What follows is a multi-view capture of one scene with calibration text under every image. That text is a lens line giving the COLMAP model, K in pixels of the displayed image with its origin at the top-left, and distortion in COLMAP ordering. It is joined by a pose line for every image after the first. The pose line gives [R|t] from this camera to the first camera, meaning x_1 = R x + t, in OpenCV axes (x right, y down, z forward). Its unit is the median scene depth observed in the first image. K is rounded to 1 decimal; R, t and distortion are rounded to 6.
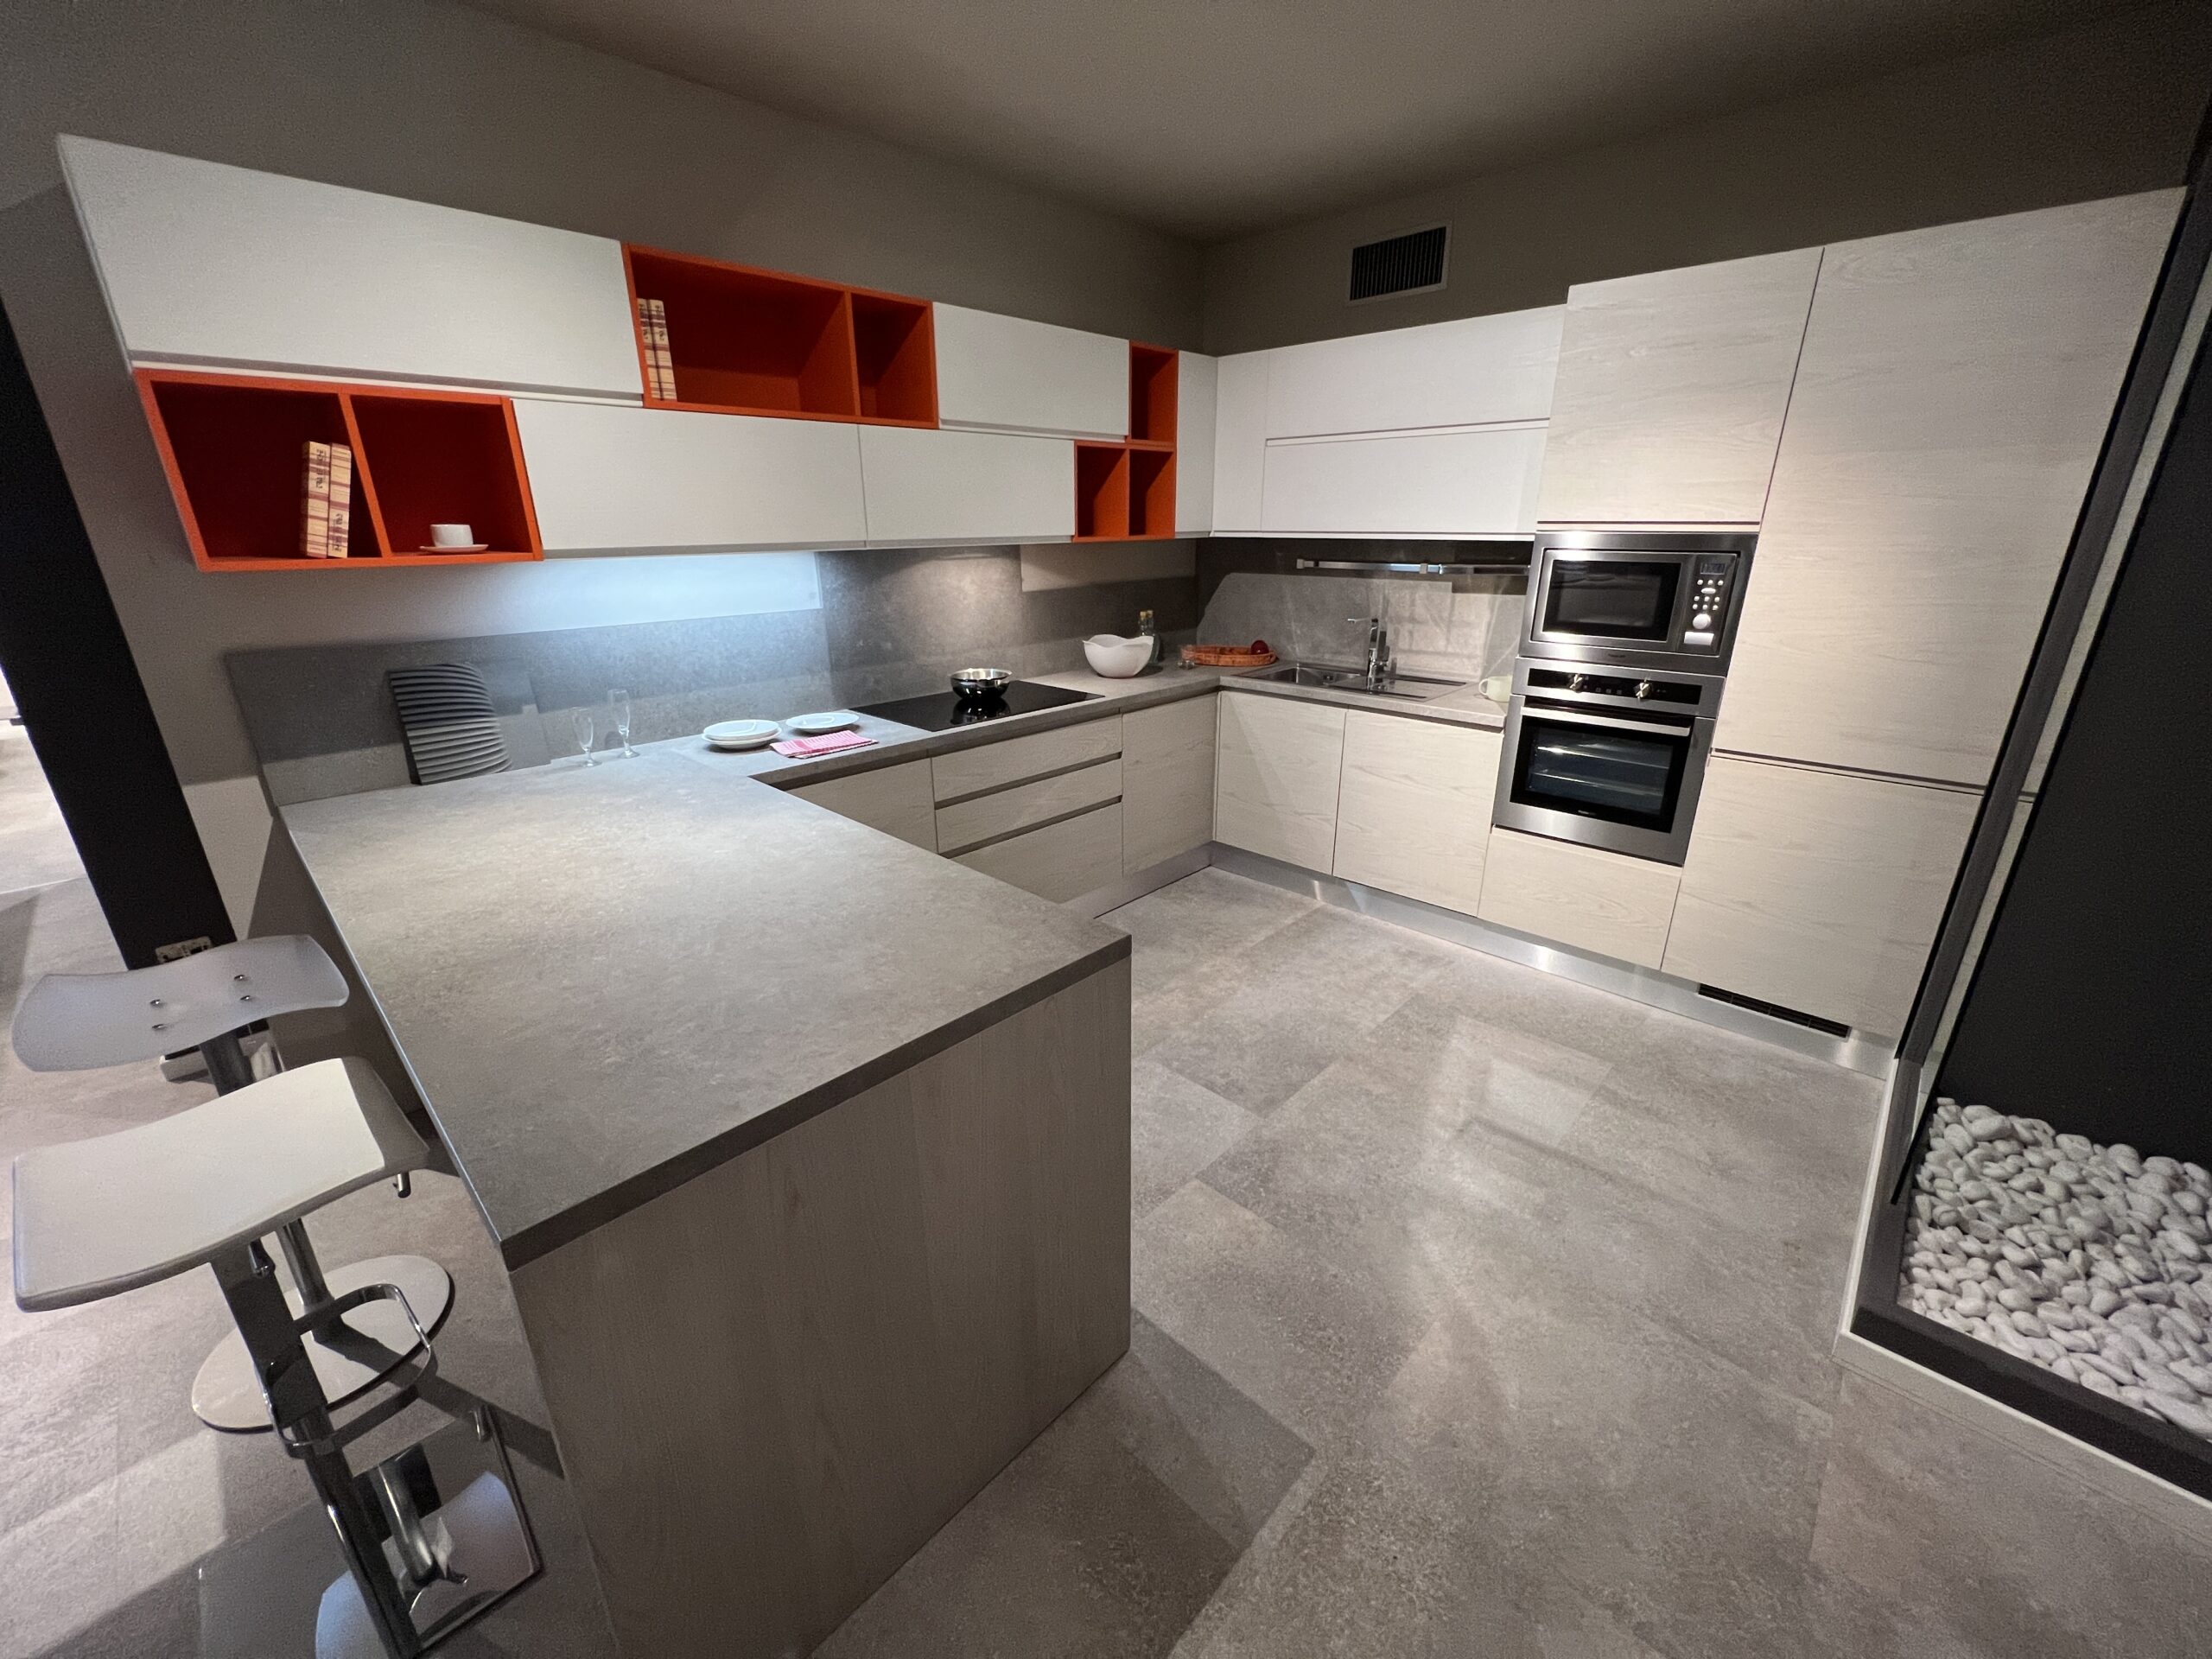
lens RADIAL K [[886.1, 0, 1105.0], [0, 886.1, 826.3], [0, 0, 1]] dist [0.001225, -0.000183]
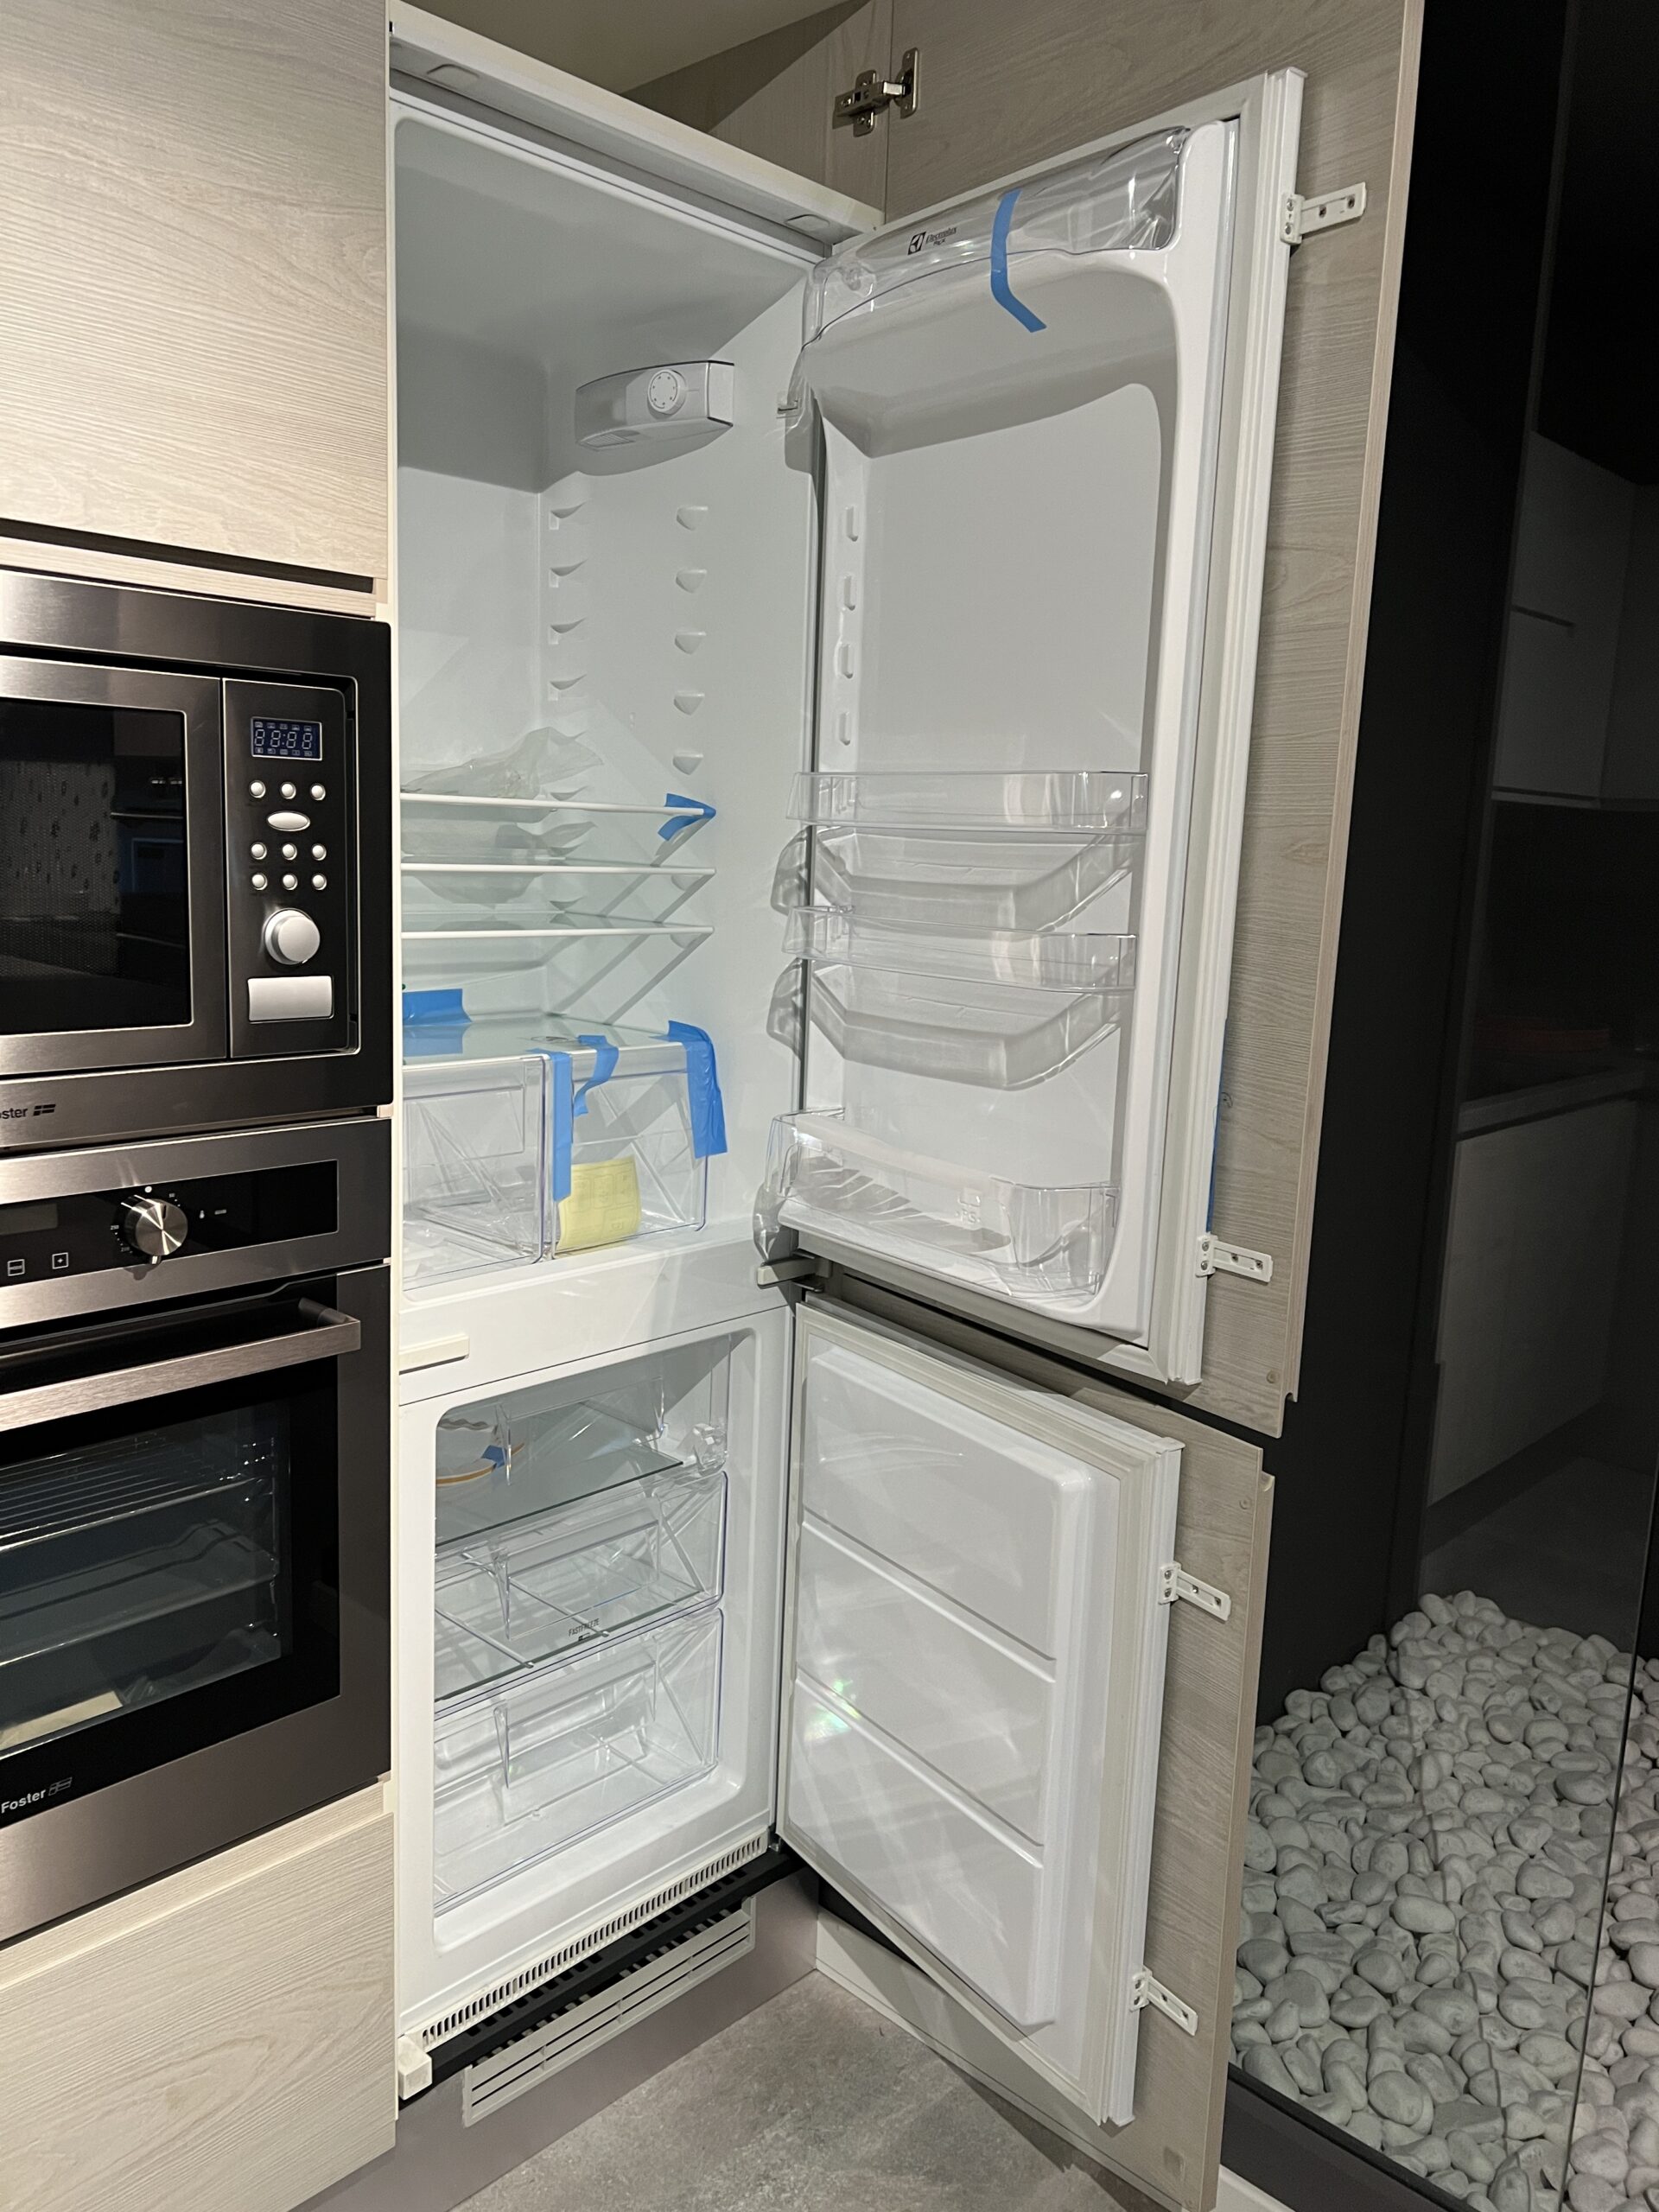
lens RADIAL K [[1669.4, 0, 837.0], [0, 1669.4, 1110.1], [0, 0, 1]] dist [0.080728, -0.093599]
pose [[-0.006272, -0.158584, 0.987326, 0.130590], [0.295110, 0.943076, 0.153352, -0.166840], [-0.955443, 0.292332, 0.040885, 0.663720]]
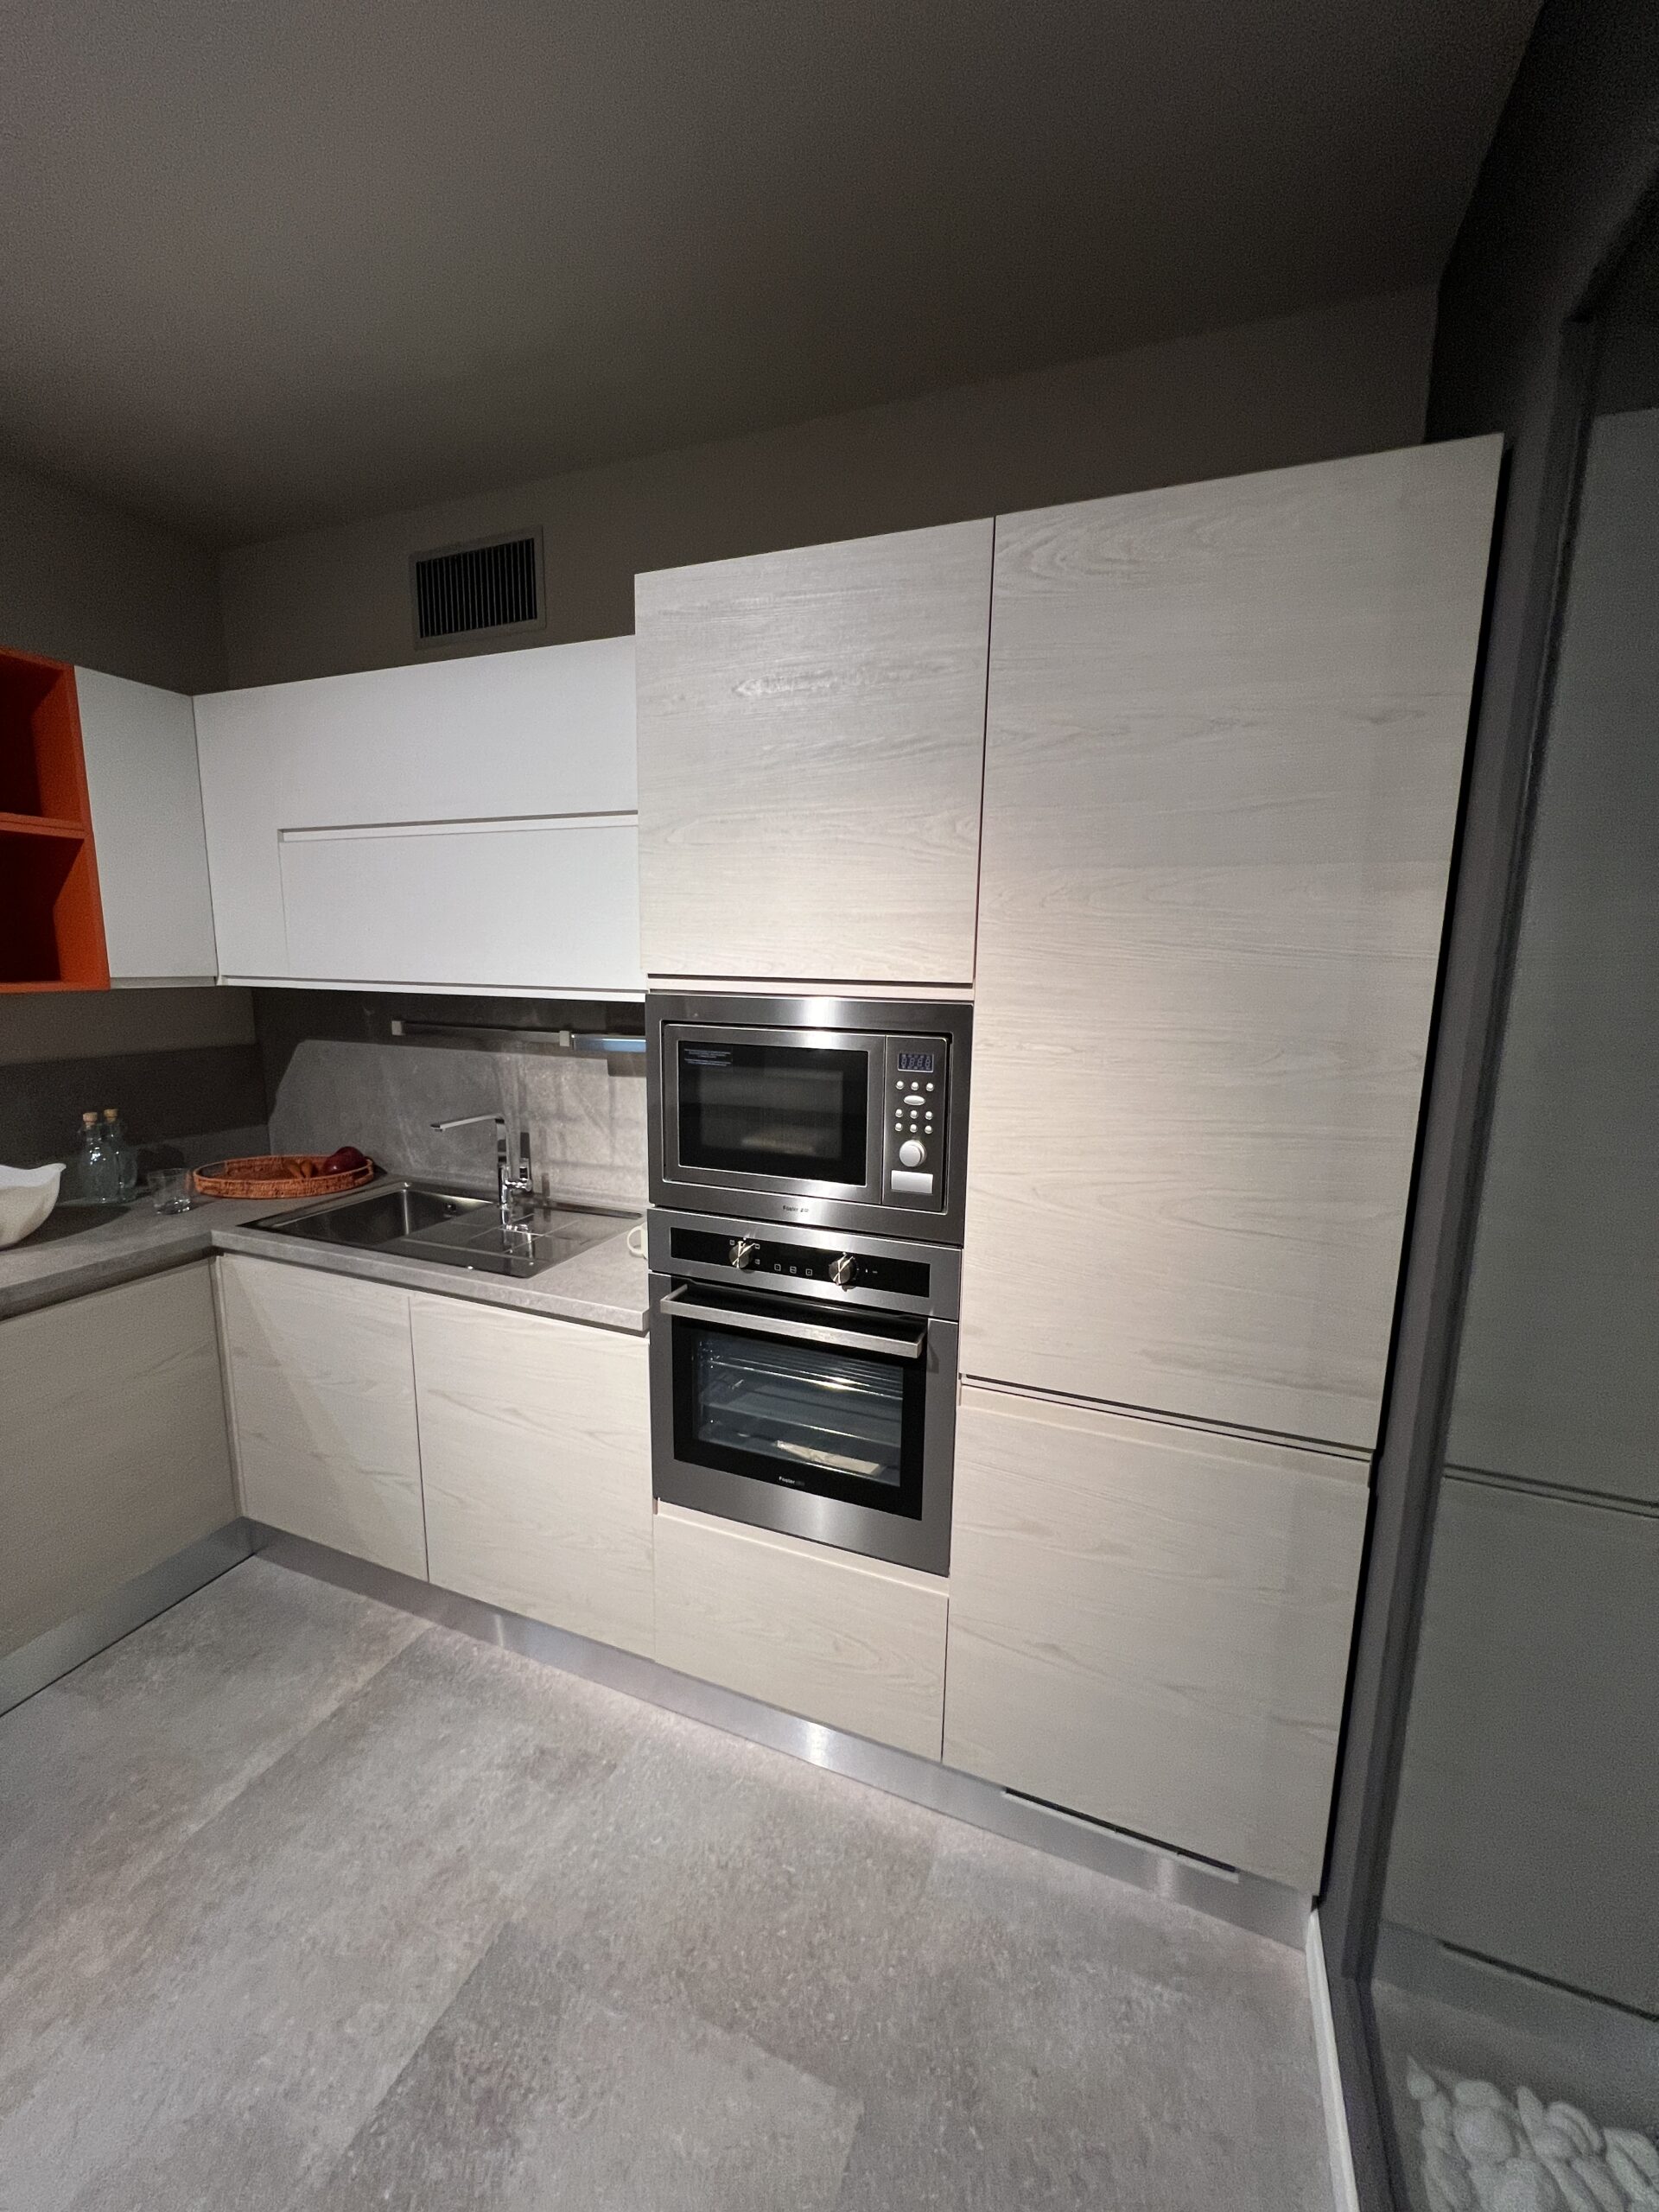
lens RADIAL K [[886.1, 0, 829.5], [0, 886.1, 1106.0], [0, 0, 1]] dist [0.001225, -0.000183]
pose [[0.927339, -0.041730, 0.371888, 0.332927], [0.103166, 0.983762, -0.146867, -0.145722], [-0.359720, 0.174561, 0.916586, 0.399967]]
